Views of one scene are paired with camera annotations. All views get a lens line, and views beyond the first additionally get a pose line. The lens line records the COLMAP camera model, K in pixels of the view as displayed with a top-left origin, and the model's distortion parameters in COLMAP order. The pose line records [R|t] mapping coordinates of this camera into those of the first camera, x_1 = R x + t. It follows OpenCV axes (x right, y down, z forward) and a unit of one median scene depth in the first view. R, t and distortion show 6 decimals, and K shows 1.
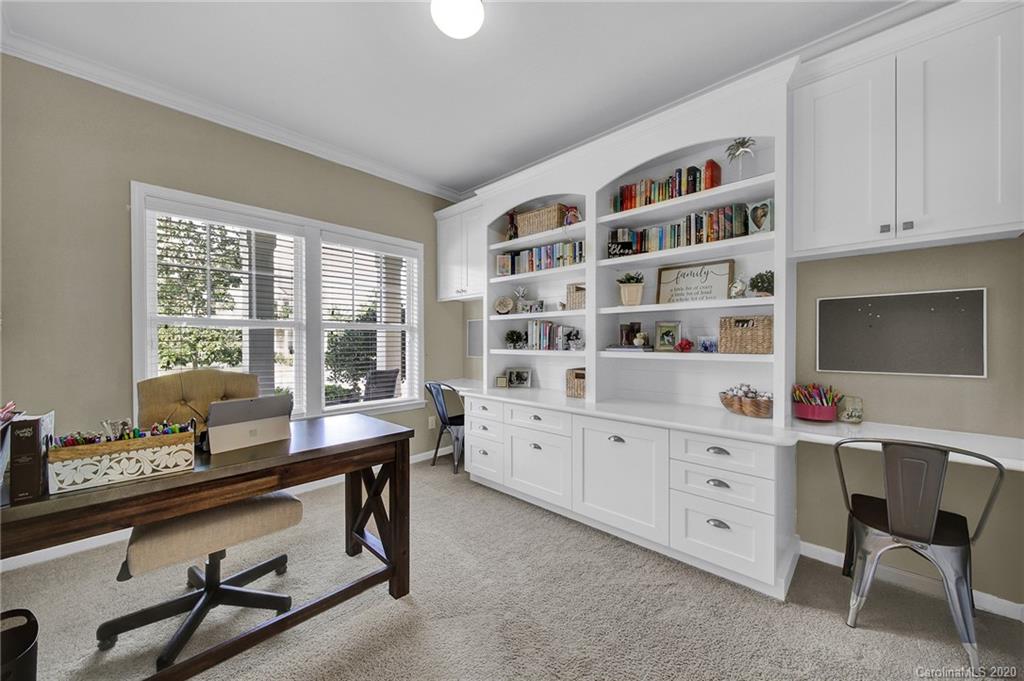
lens RADIAL K [[365.6, 0, 511.8], [0, 365.6, 336.6], [0, 0, 1]] dist [-0.002391, -0.000115]
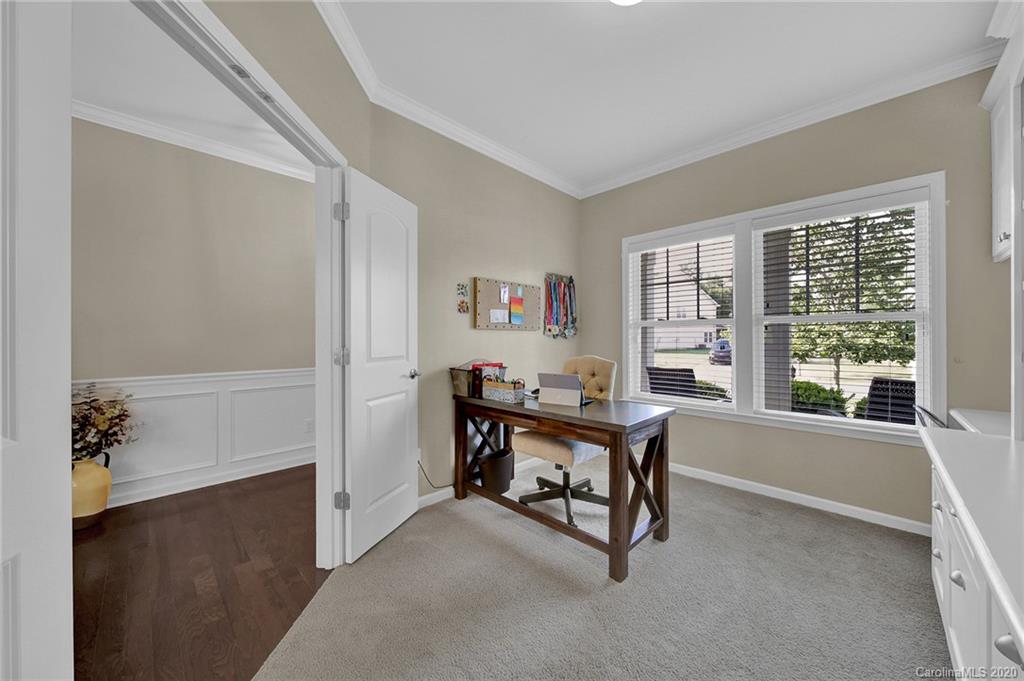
lens RADIAL K [[365.6, 0, 511.8], [0, 365.6, 336.6], [0, 0, 1]] dist [-0.002391, -0.000115]
pose [[-0.043741, -0.011183, -0.998980, 0.771480], [0.022106, 0.999682, -0.012158, 0.017723], [0.998798, -0.022615, -0.043479, 0.764401]]
